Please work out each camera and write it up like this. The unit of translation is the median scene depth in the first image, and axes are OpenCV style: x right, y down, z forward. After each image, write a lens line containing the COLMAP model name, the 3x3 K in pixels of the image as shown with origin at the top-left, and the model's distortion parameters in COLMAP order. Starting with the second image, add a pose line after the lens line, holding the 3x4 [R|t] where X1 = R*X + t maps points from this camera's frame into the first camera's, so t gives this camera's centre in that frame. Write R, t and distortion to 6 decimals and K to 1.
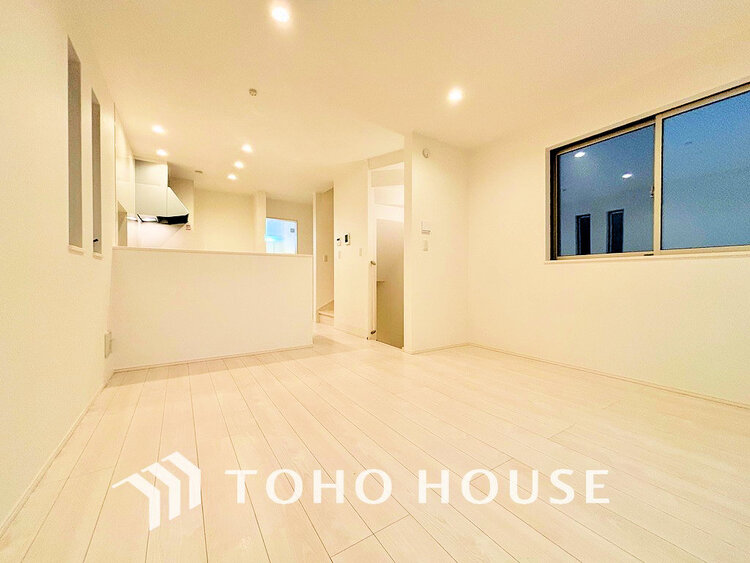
lens RADIAL K [[304.2, 0, 375.8], [0, 304.2, 281.6], [0, 0, 1]] dist [0.004240, 0.000374]
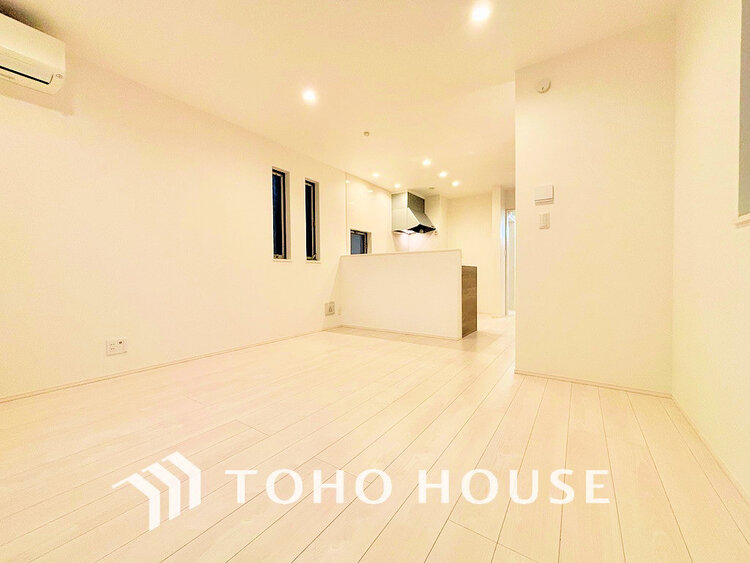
lens RADIAL K [[304.2, 0, 375.1], [0, 304.2, 280.2], [0, 0, 1]] dist [0.004240, 0.000374]
pose [[0.390840, 0.010169, -0.920402, 0.645390], [0.003164, 0.999918, 0.012391, 0.005280], [0.920453, -0.007755, 0.390776, 0.376293]]
